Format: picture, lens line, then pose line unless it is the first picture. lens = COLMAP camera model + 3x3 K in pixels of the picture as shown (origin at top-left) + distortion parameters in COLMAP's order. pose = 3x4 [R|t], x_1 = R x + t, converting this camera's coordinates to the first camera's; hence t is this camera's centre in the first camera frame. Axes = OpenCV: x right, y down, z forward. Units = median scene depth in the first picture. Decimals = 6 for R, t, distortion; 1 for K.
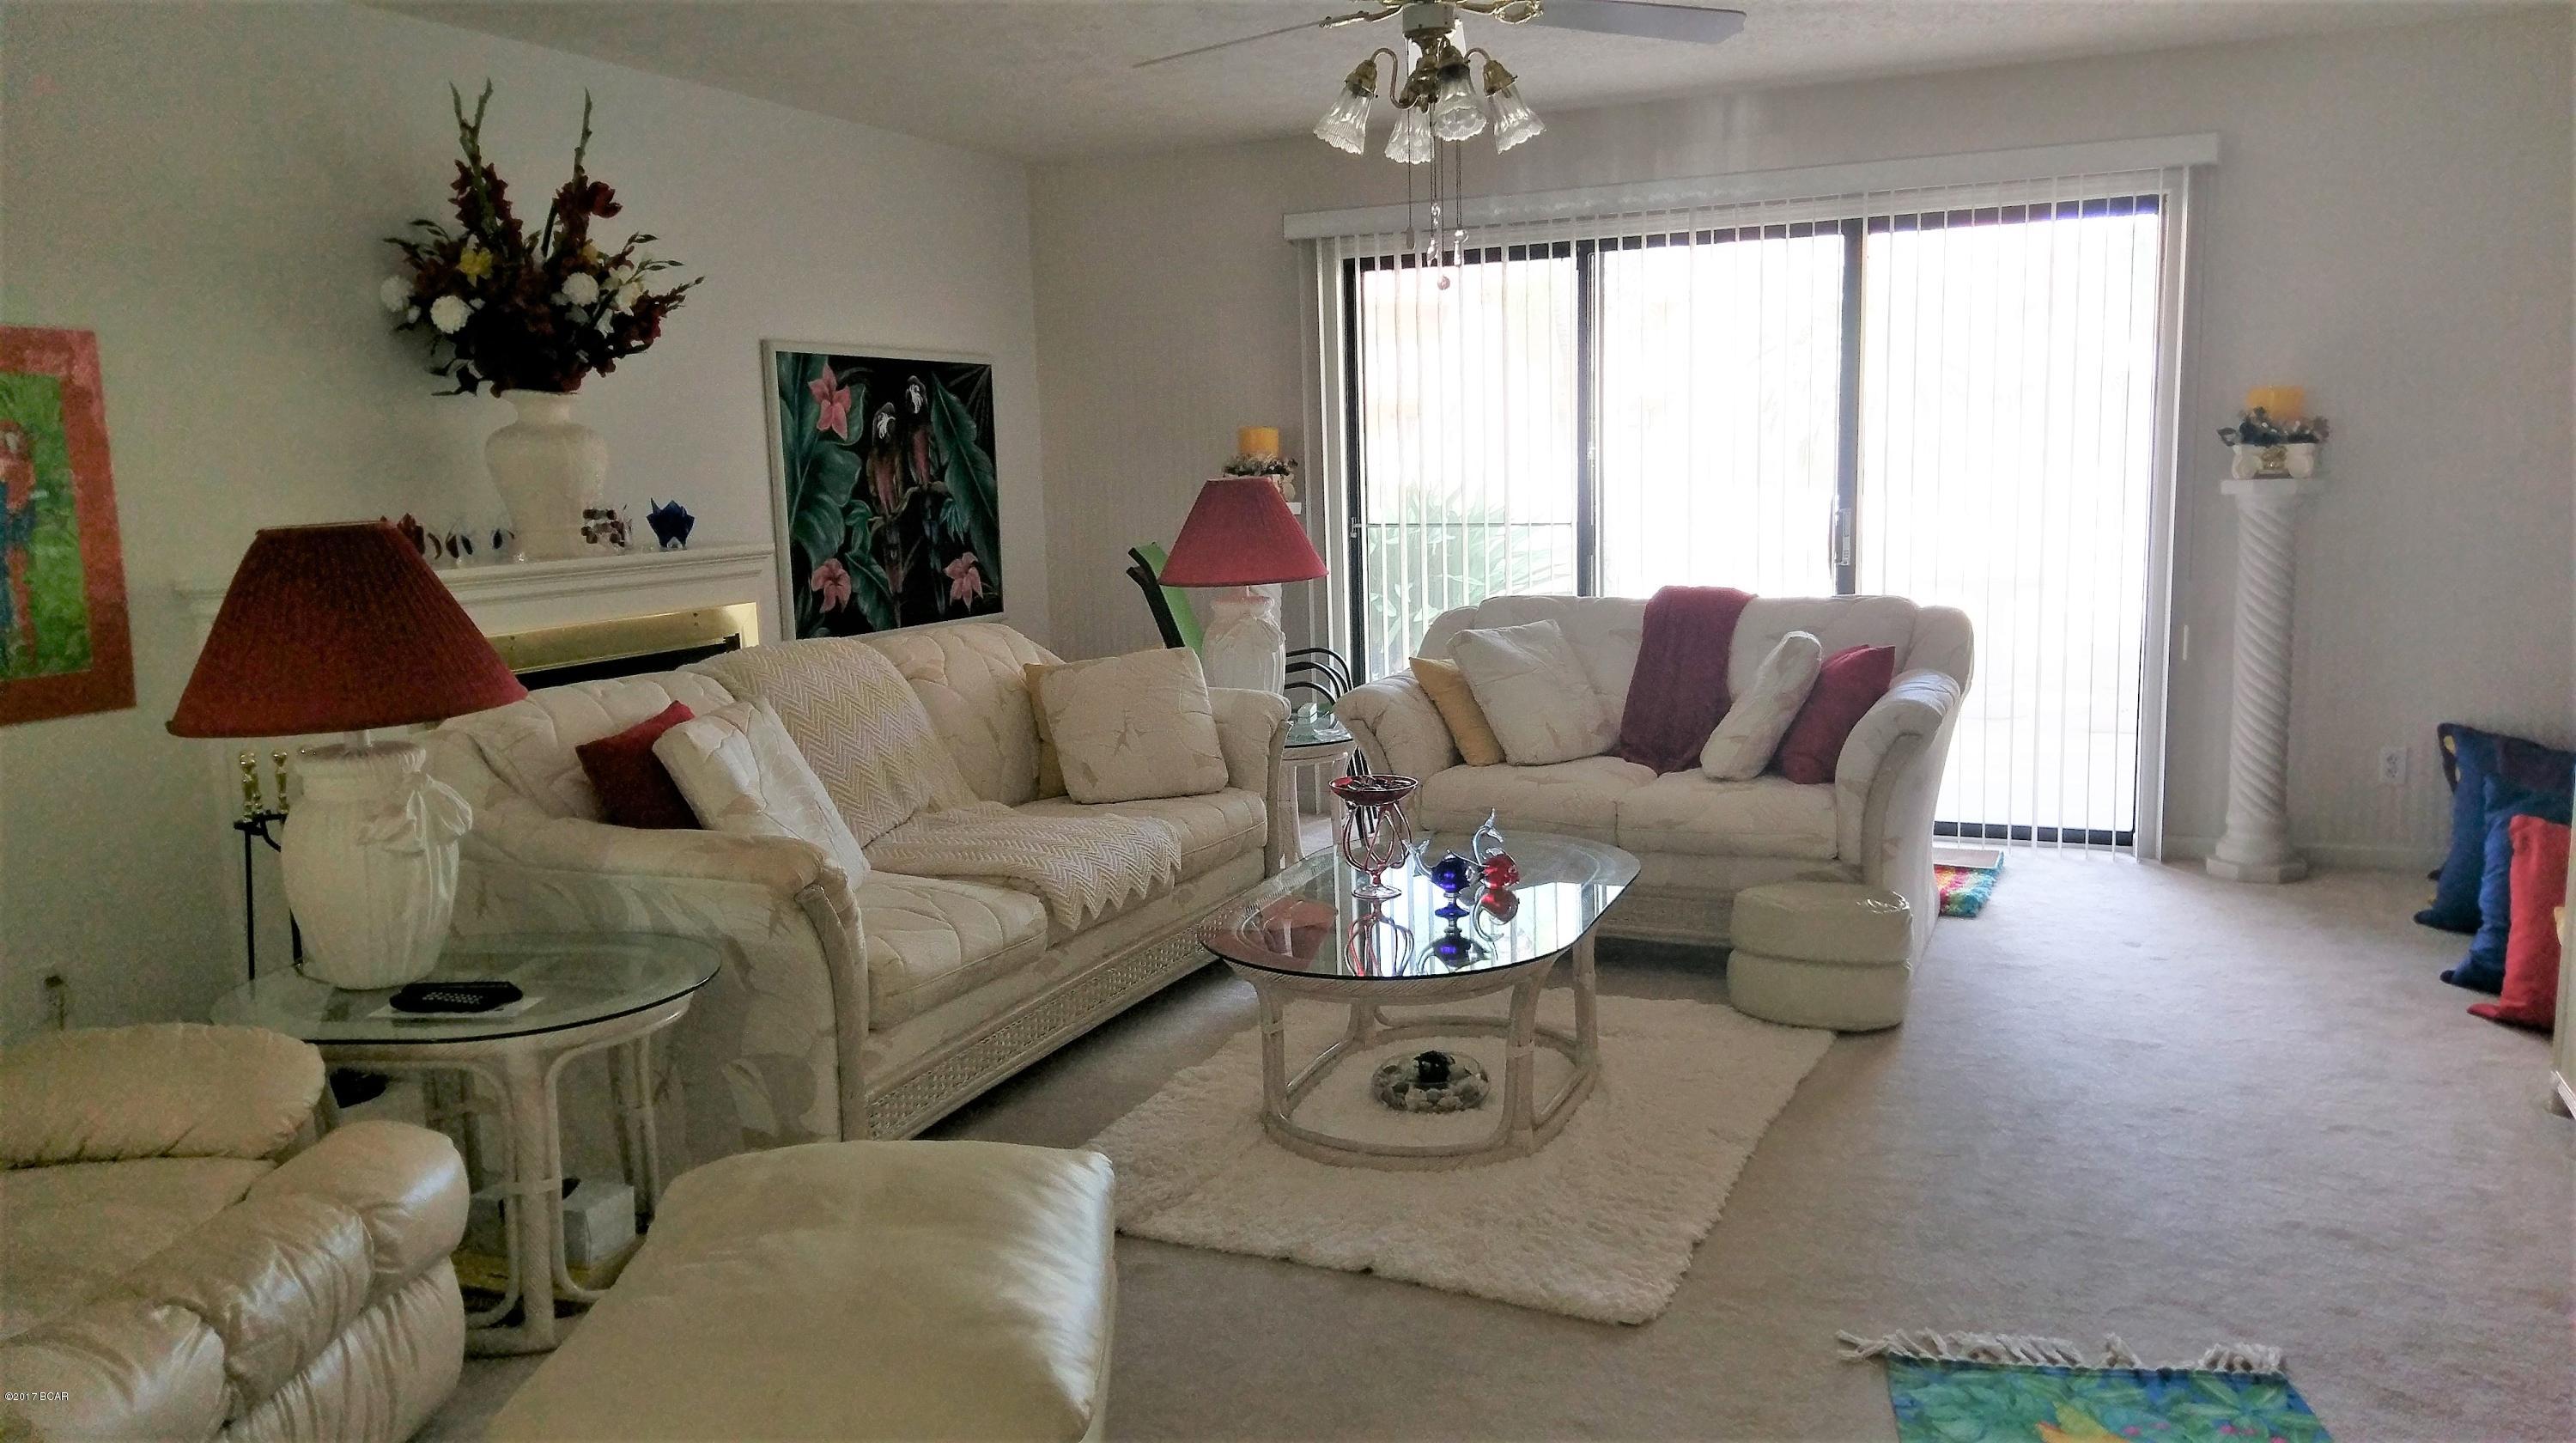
lens RADIAL K [[1926.1, 0, 1298.2], [0, 1926.1, 728.7], [0, 0, 1]] dist [0.035791, -0.014348]
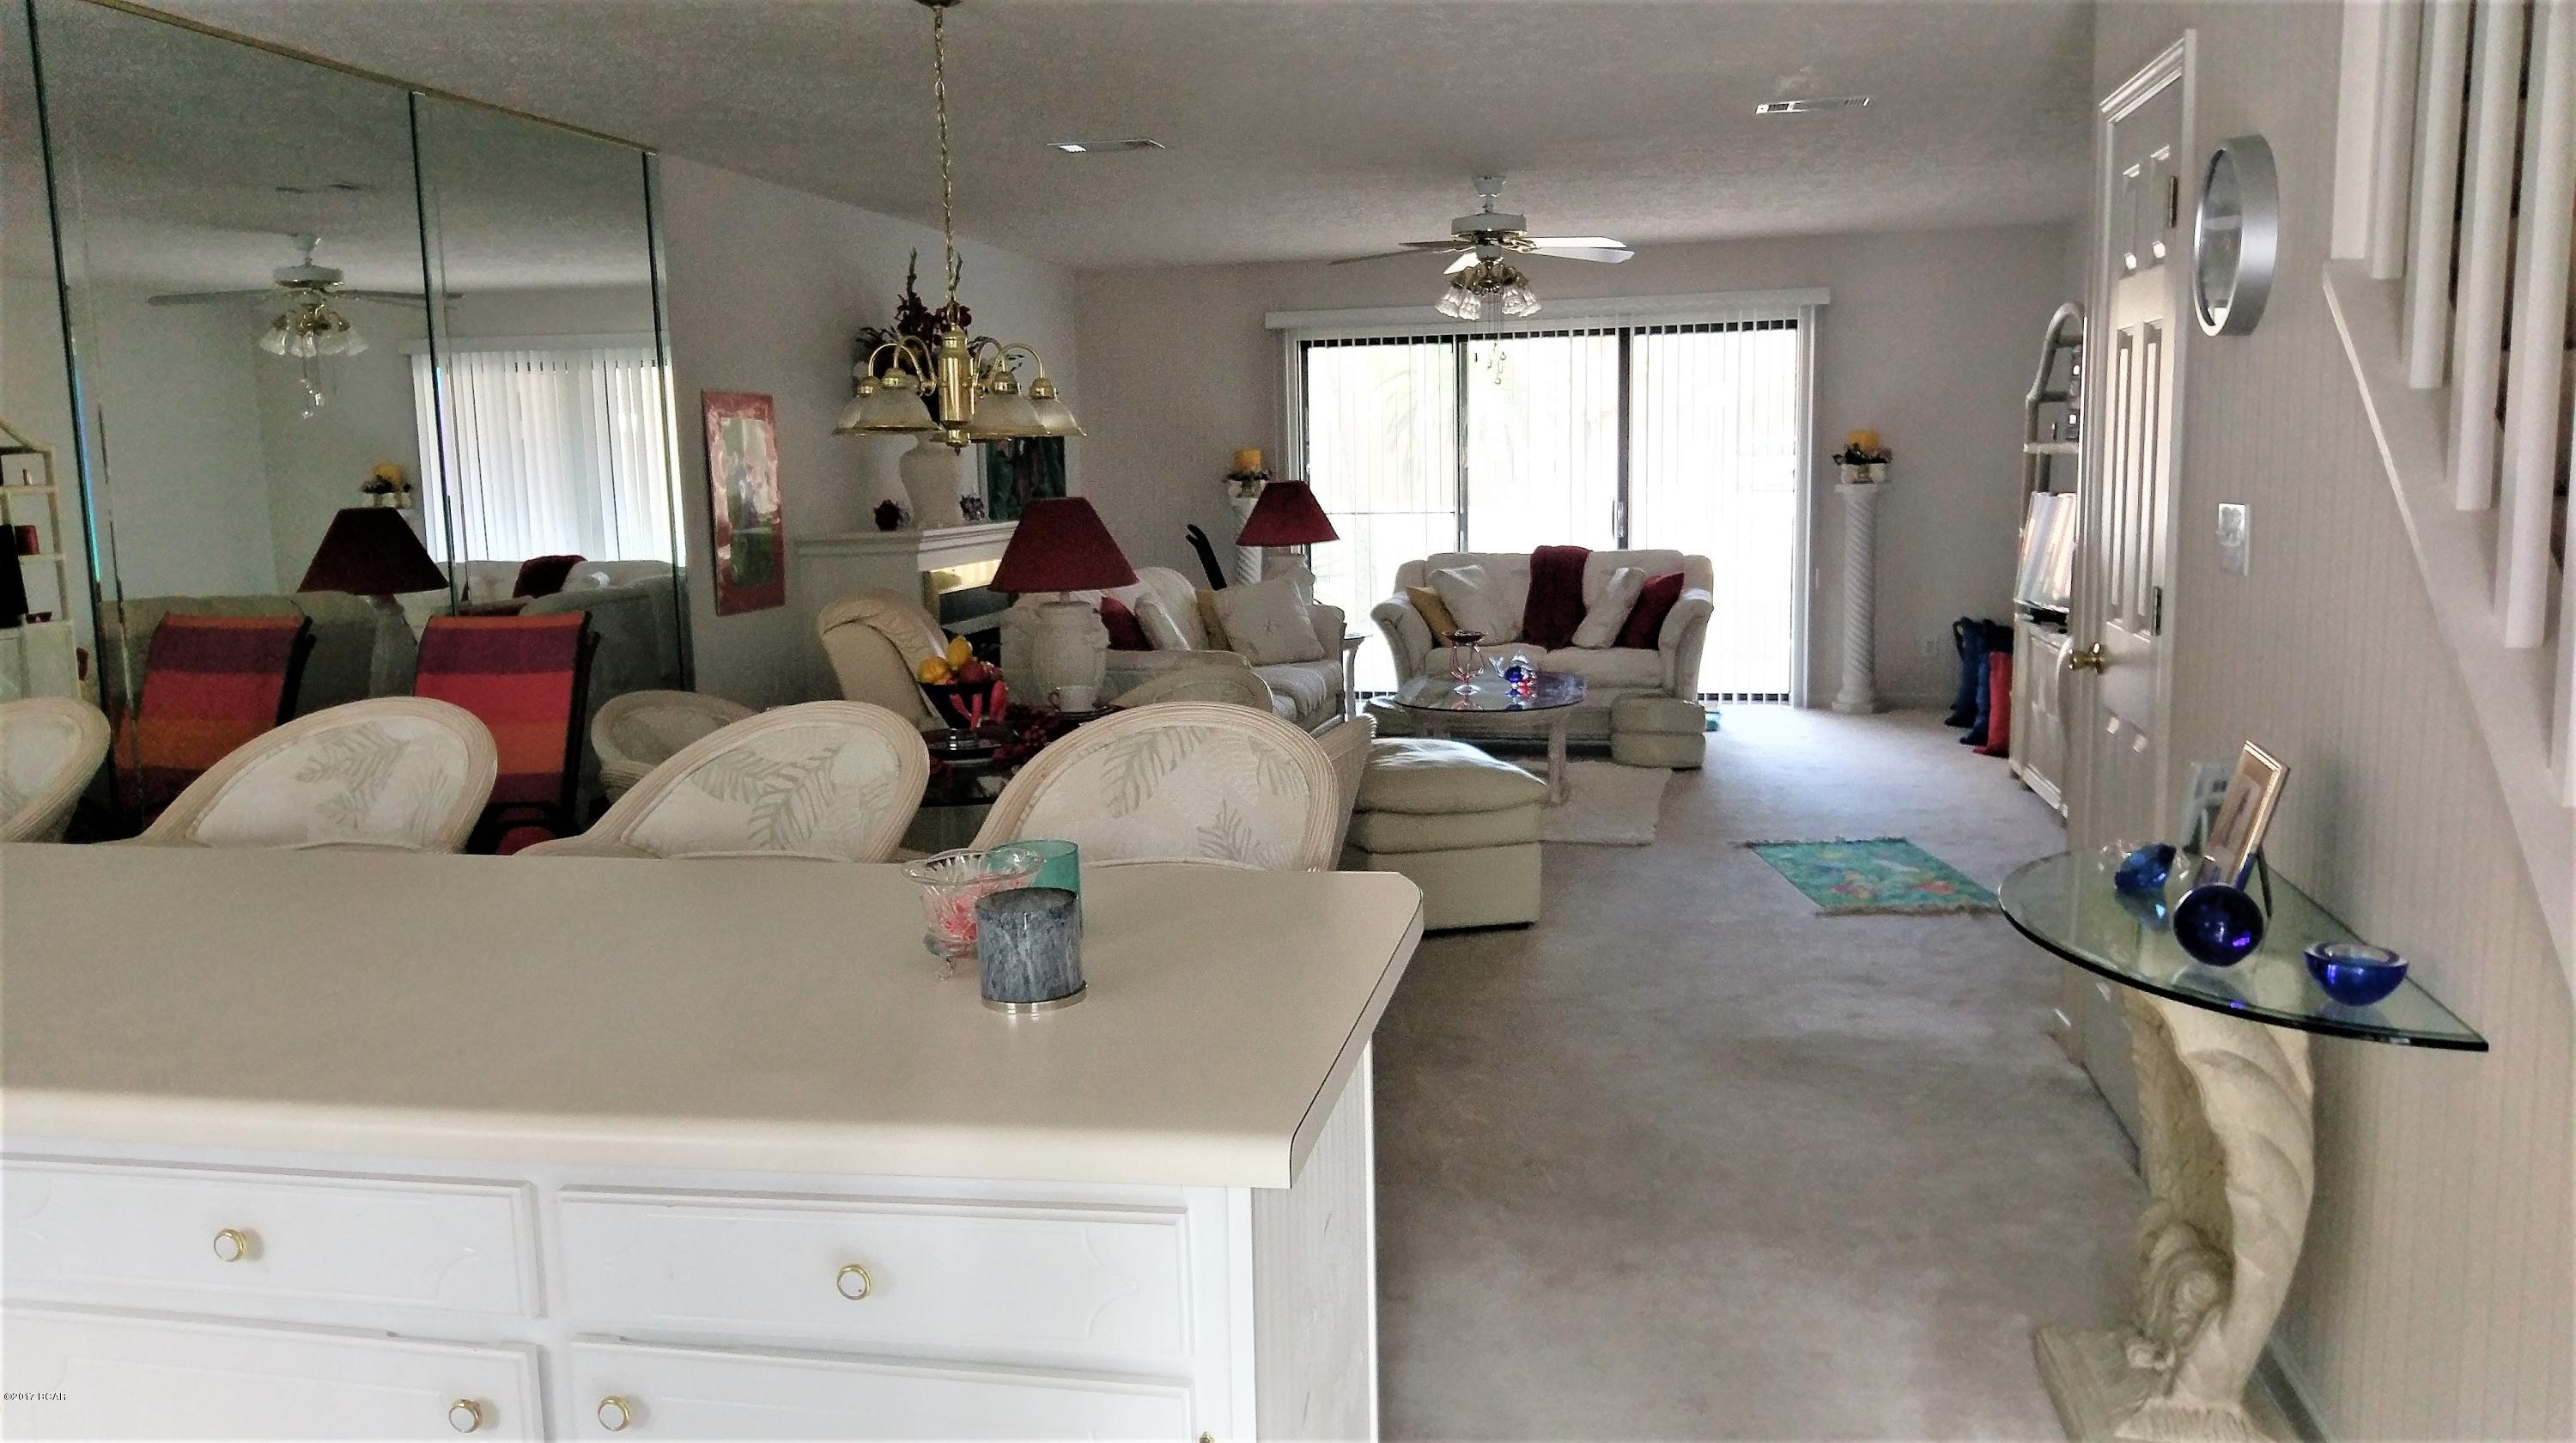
lens RADIAL K [[1926.1, 0, 1281.1], [0, 1926.1, 720.3], [0, 0, 1]] dist [0.035791, -0.014348]
pose [[0.979761, -0.022268, 0.198927, -0.373361], [0.025007, 0.999624, -0.011269, 0.093753], [-0.198601, 0.016015, 0.979950, -0.616358]]
